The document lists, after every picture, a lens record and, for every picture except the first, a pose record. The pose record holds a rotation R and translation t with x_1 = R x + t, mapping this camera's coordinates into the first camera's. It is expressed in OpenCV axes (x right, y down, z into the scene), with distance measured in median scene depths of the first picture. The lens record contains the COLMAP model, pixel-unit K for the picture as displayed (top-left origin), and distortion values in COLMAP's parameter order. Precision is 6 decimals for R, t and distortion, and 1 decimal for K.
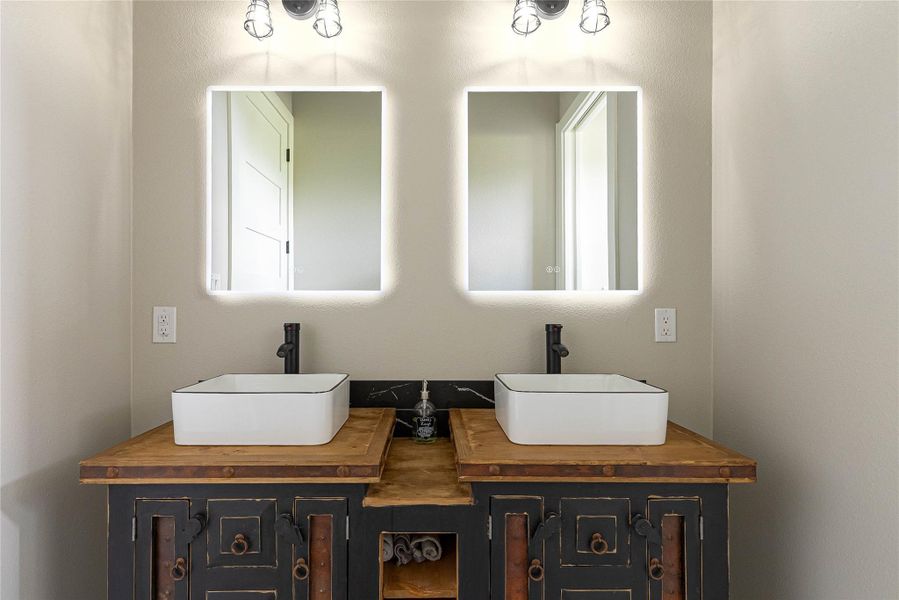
lens RADIAL K [[441.5, 0, 448.1], [0, 441.5, 304.9], [0, 0, 1]] dist [0.002140, 0.000168]
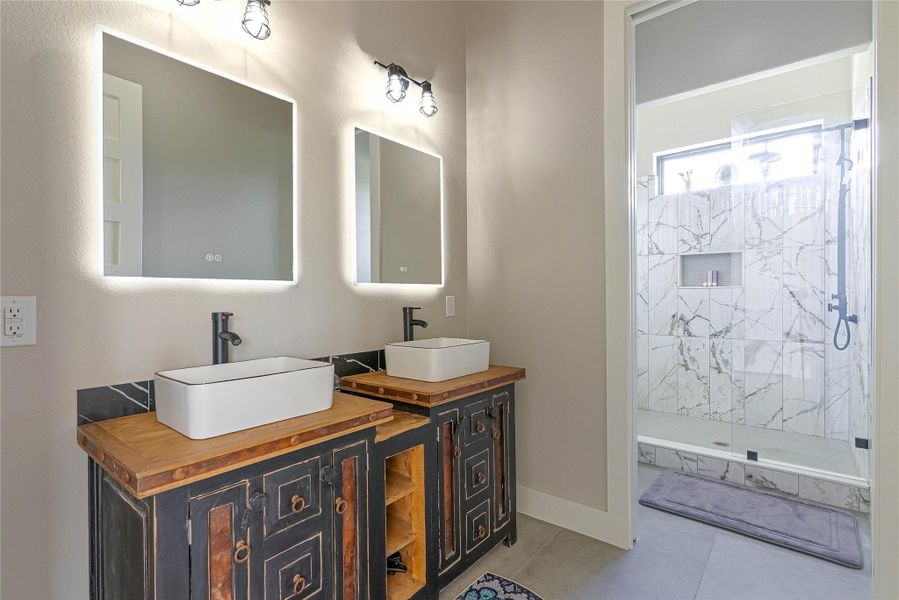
lens RADIAL K [[445.5, 0, 434.5], [0, 445.5, 299.4], [0, 0, 1]] dist [0.003775, 0.000461]
pose [[0.635507, -0.009689, 0.772034, -0.803967], [0.000325, 0.999925, 0.012282, 0.000435], [-0.772095, -0.007555, 0.635462, -0.002258]]
